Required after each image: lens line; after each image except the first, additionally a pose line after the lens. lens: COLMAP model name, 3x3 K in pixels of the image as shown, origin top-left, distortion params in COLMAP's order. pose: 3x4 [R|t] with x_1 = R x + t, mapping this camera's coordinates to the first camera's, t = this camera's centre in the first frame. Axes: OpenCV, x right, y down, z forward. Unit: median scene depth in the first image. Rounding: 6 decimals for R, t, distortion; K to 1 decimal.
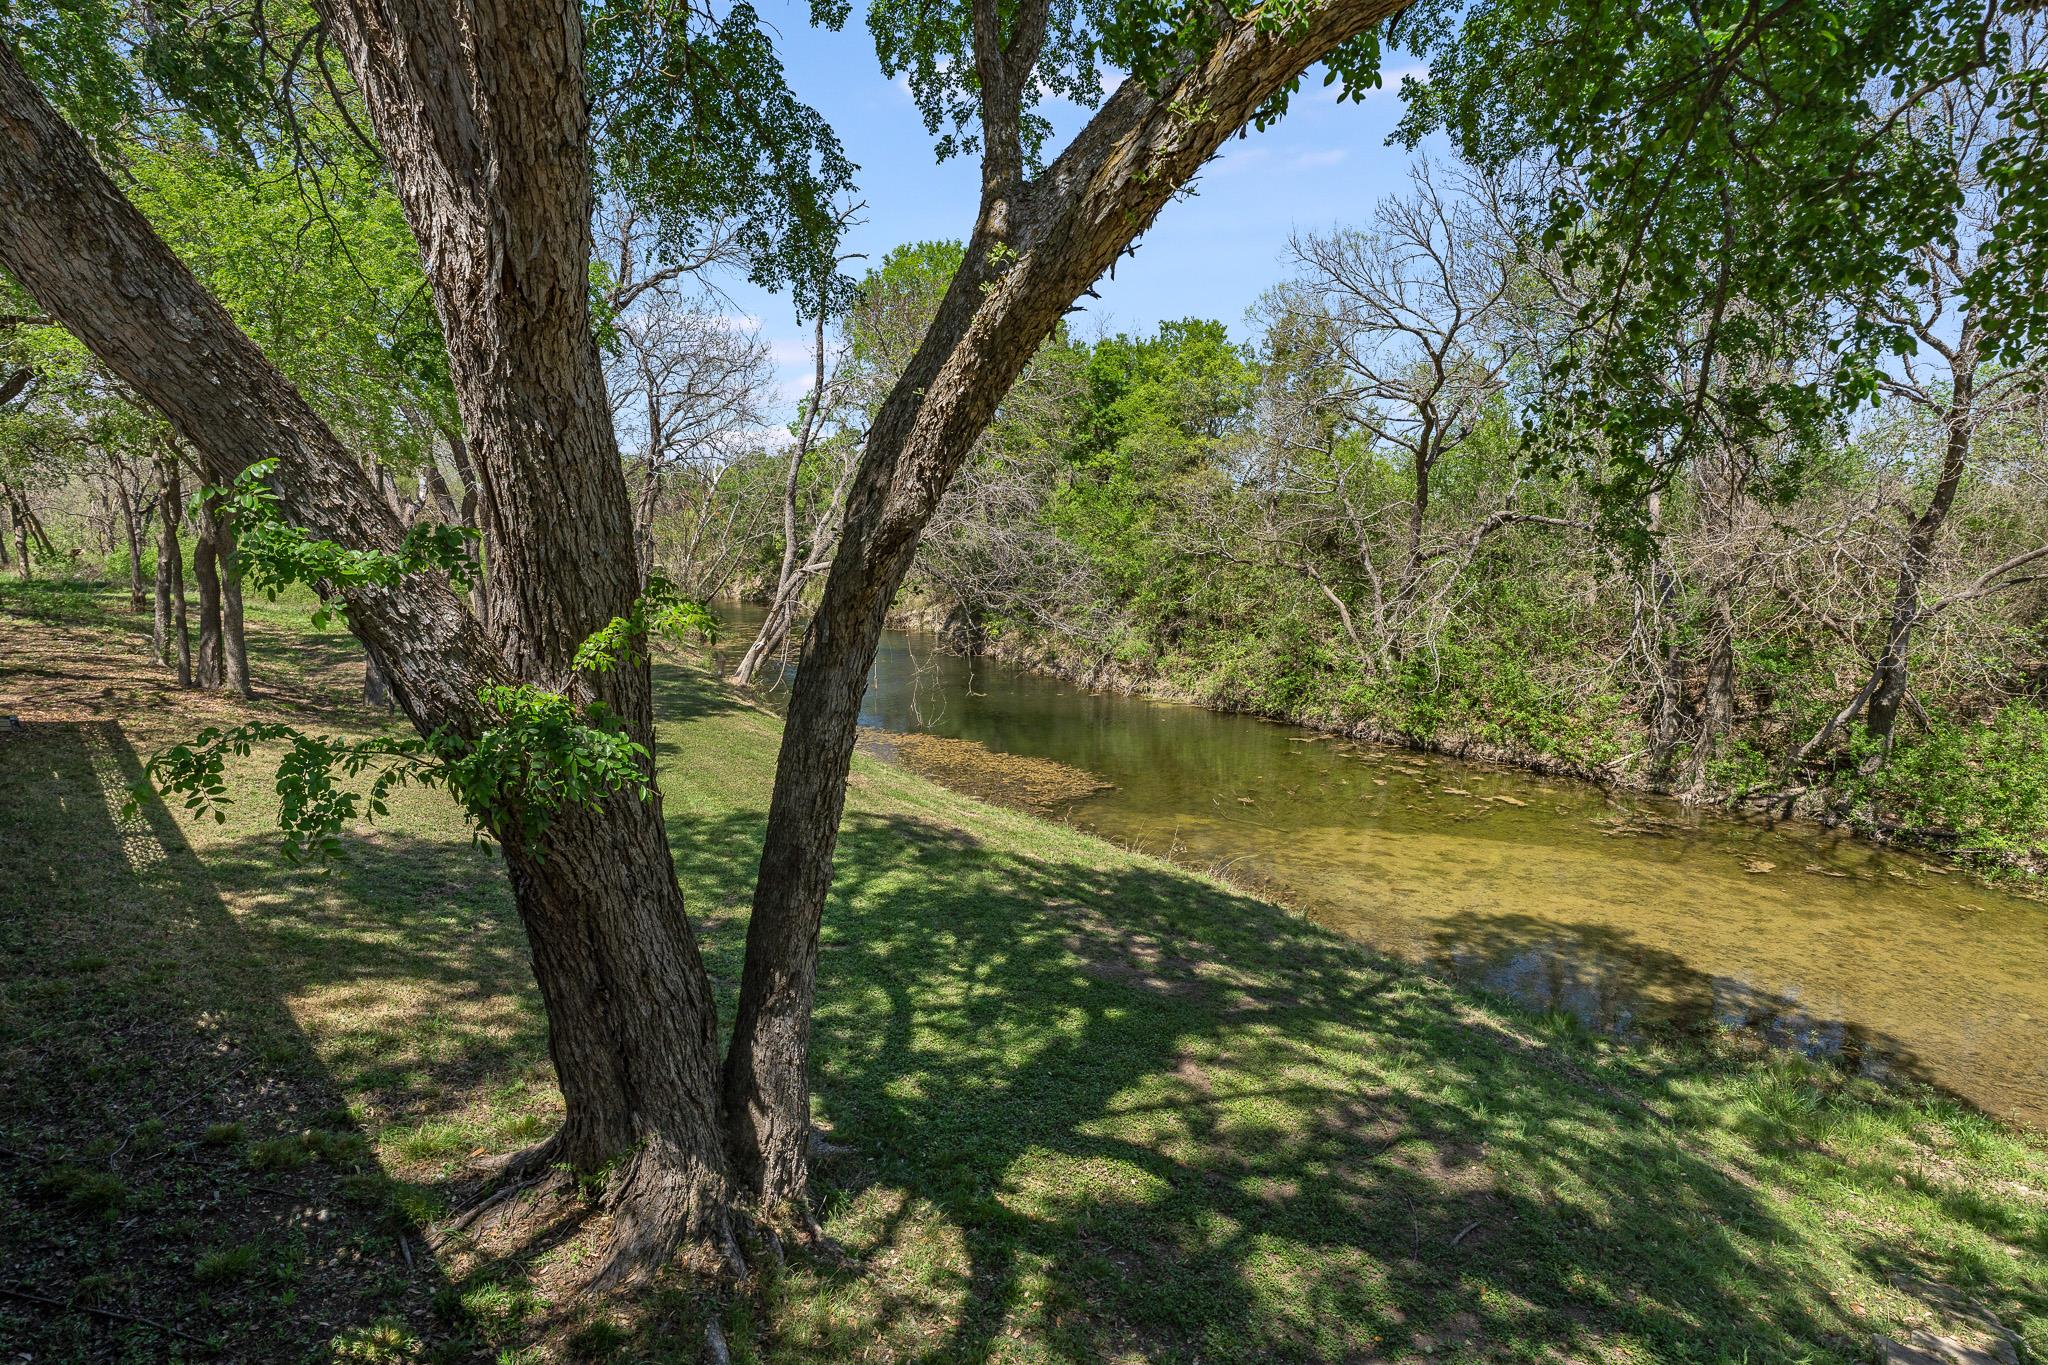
lens RADIAL K [[1109.3, 0, 1024.4], [0, 1109.3, 684.6], [0, 0, 1]] dist [-0.000520, -0.000411]
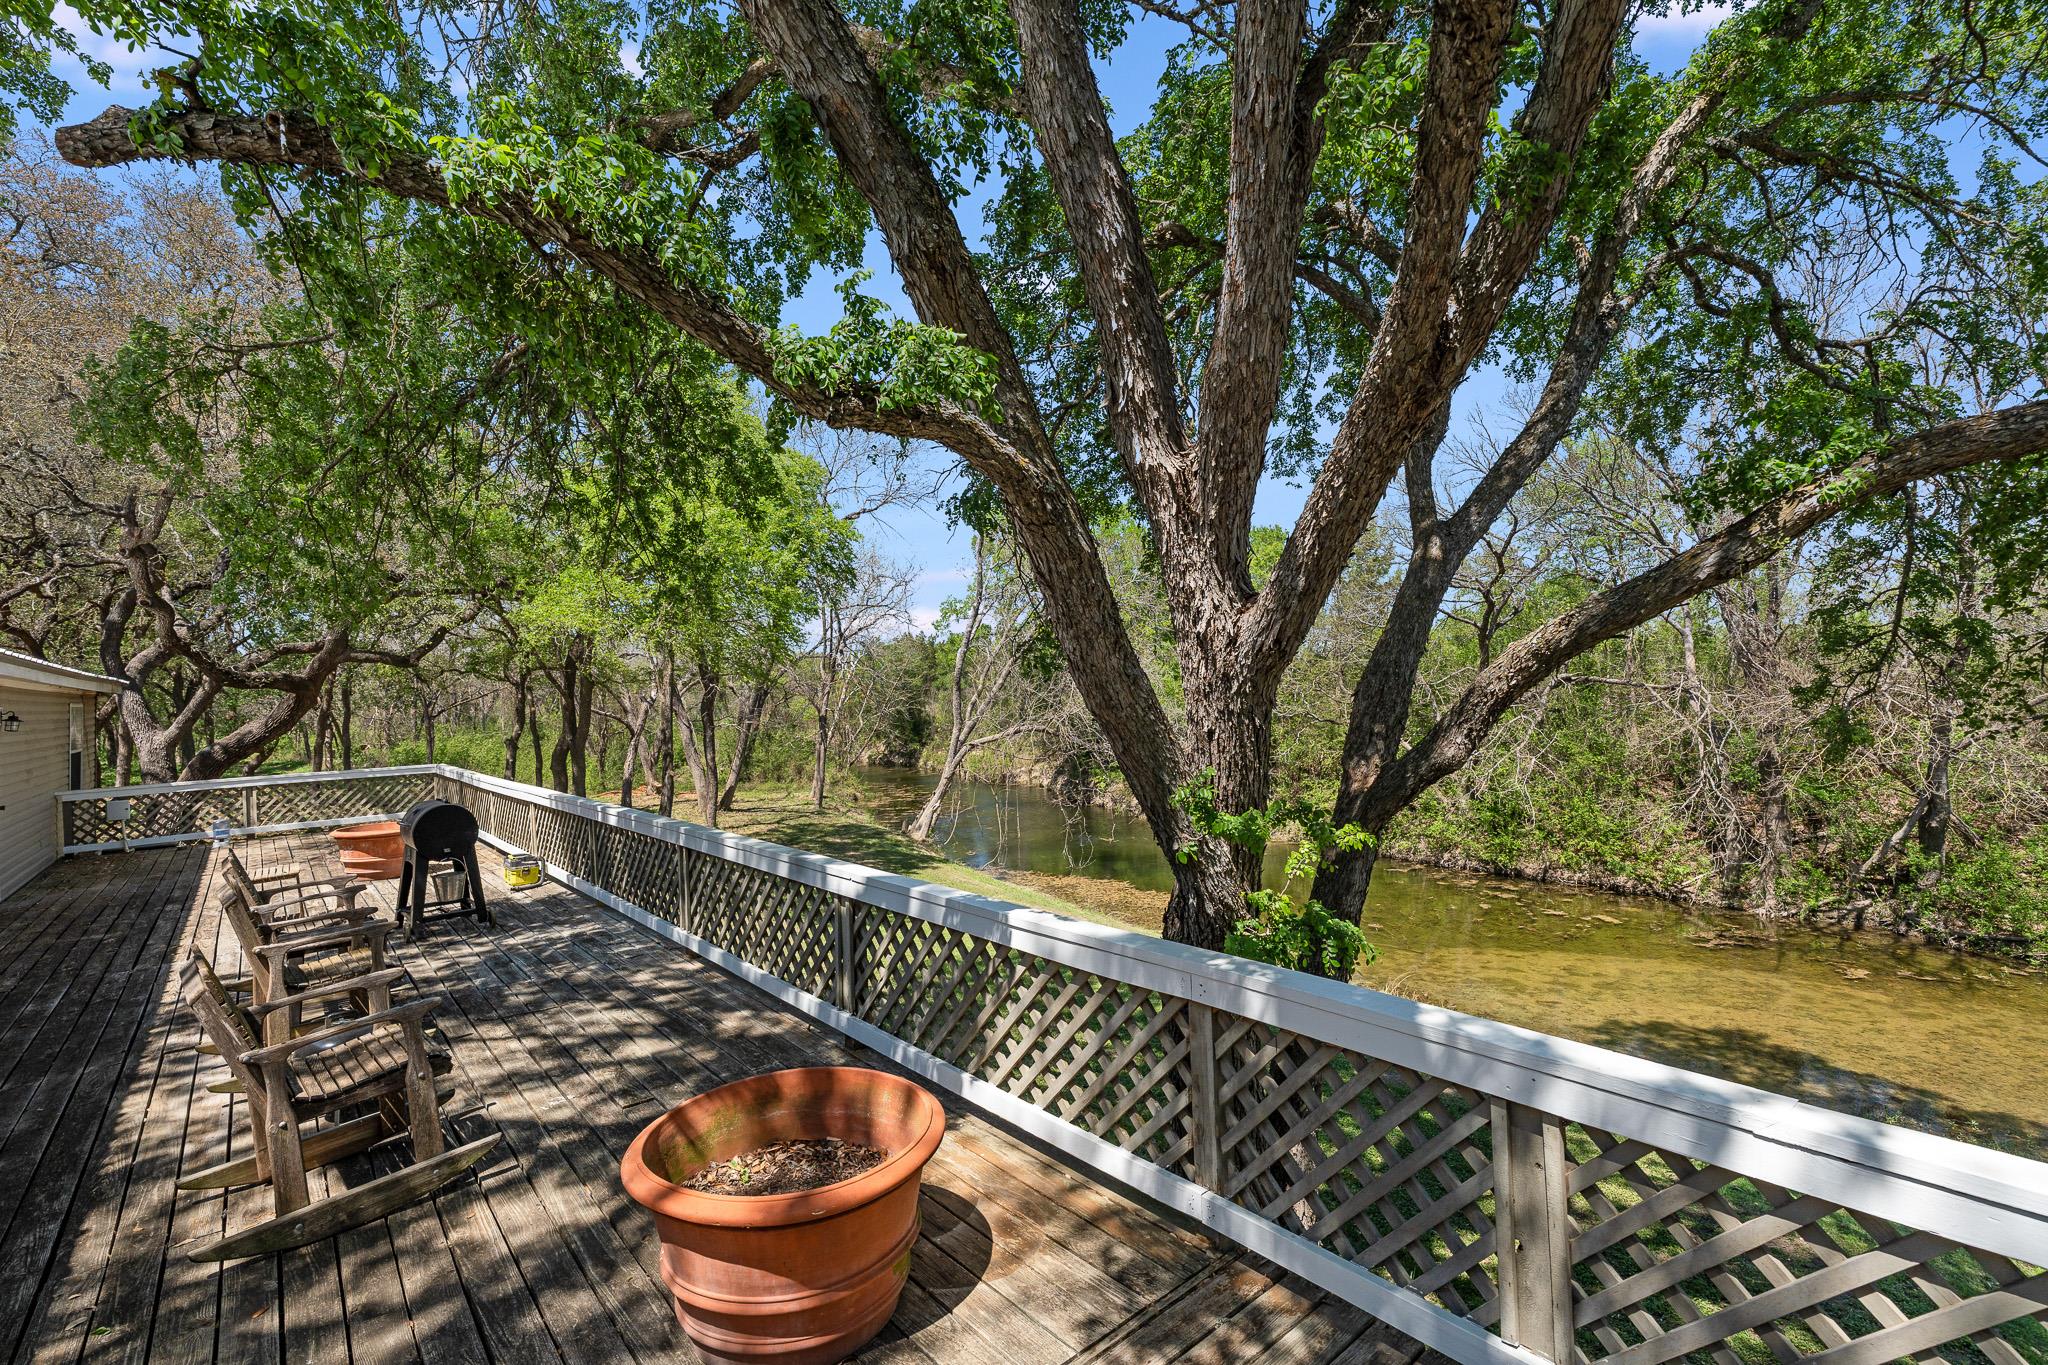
lens RADIAL K [[937.5, 0, 1023.0], [0, 937.5, 686.5], [0, 0, 1]] dist [-0.002114, -0.000127]
pose [[0.997307, -0.044063, -0.058632, -0.107836], [0.035084, 0.988630, -0.146217, -0.015580], [0.064408, 0.143766, 0.987513, -0.052526]]
